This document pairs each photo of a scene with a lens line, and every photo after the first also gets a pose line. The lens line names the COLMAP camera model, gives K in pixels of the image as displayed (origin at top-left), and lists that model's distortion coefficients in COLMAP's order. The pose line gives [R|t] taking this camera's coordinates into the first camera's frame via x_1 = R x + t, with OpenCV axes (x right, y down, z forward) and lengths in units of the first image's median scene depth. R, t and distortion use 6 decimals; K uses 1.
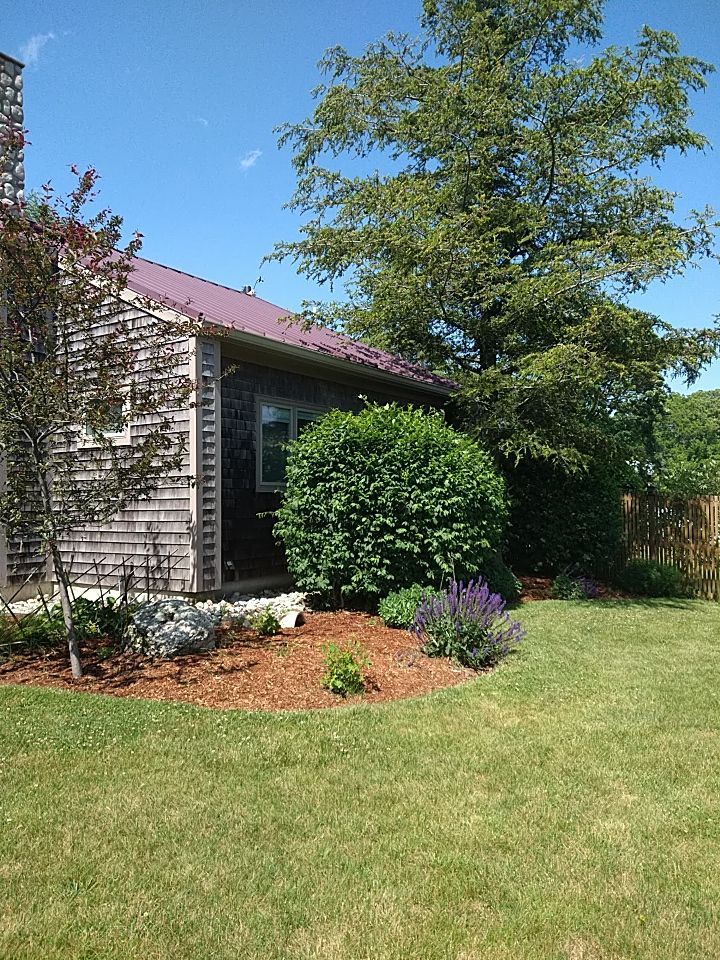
lens RADIAL K [[702.8, 0, 360.5], [0, 702.8, 472.6], [0, 0, 1]] dist [0.024062, -0.013485]
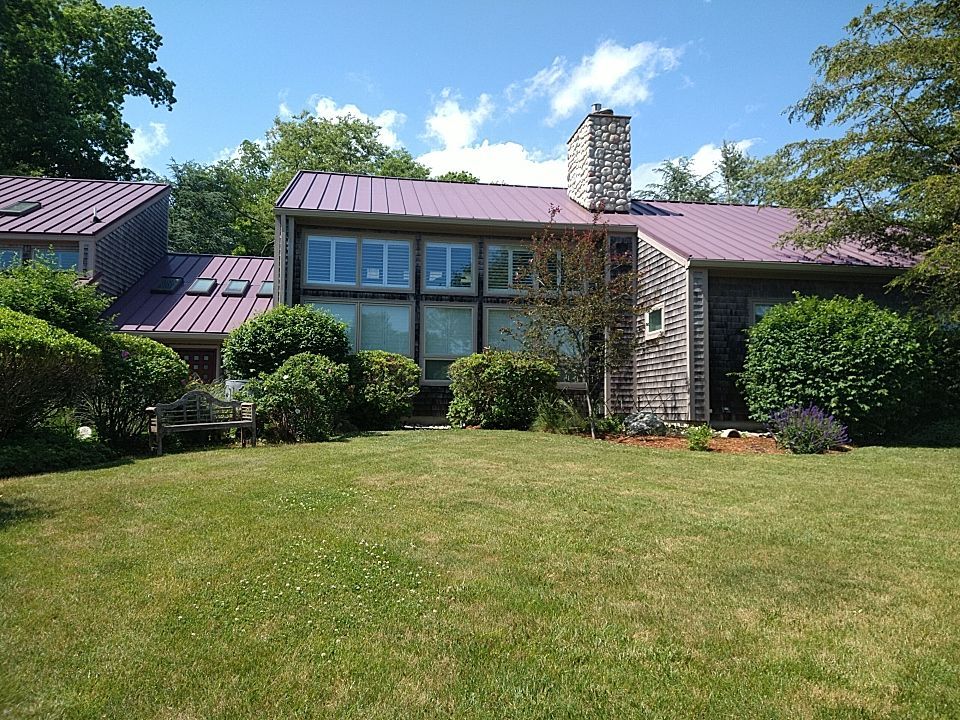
lens RADIAL K [[702.8, 0, 477.5], [0, 702.8, 359.0], [0, 0, 1]] dist [0.024062, -0.013485]
pose [[0.654258, -0.038361, -0.755298, 0.699630], [0.015451, 0.999182, -0.037363, 0.076811], [0.756114, 0.012774, 0.654315, -0.481849]]
